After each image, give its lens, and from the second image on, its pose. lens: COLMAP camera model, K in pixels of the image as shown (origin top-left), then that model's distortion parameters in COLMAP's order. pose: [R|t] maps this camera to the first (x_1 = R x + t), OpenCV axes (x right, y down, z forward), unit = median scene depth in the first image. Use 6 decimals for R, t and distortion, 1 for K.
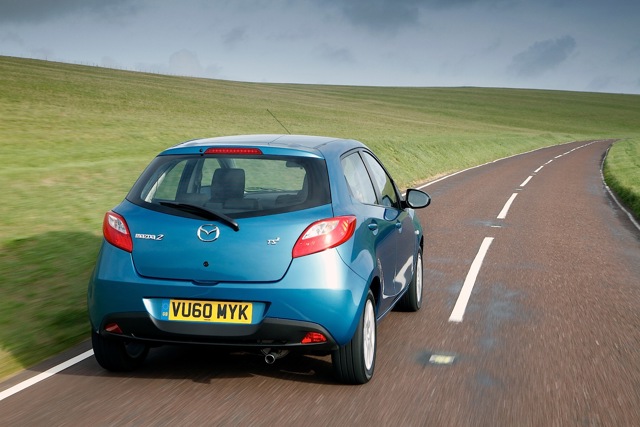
lens RADIAL K [[1014.3, 0, 320.0], [0, 1014.3, 213.5], [0, 0, 1]] dist [0.015313, 0.012353]
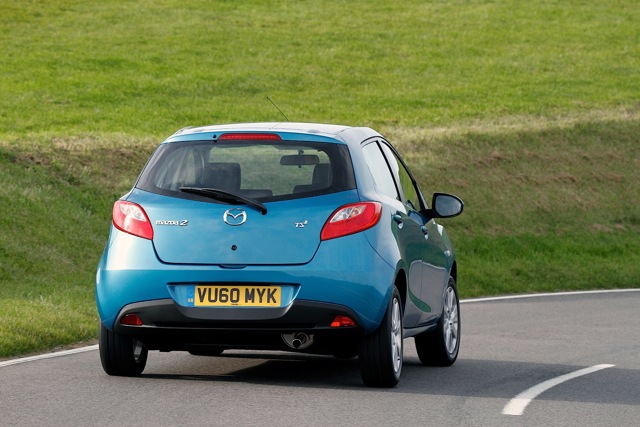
lens RADIAL K [[3964.5, 0, 320.0], [0, 3964.5, 213.5], [0, 0, 1]] dist [0.077610, 21.444962]
pose [[0.998292, -0.006283, 0.058085, -0.251301], [0.010464, 0.997354, -0.071948, 0.294350], [-0.057479, 0.072433, 0.995716, -2.854455]]
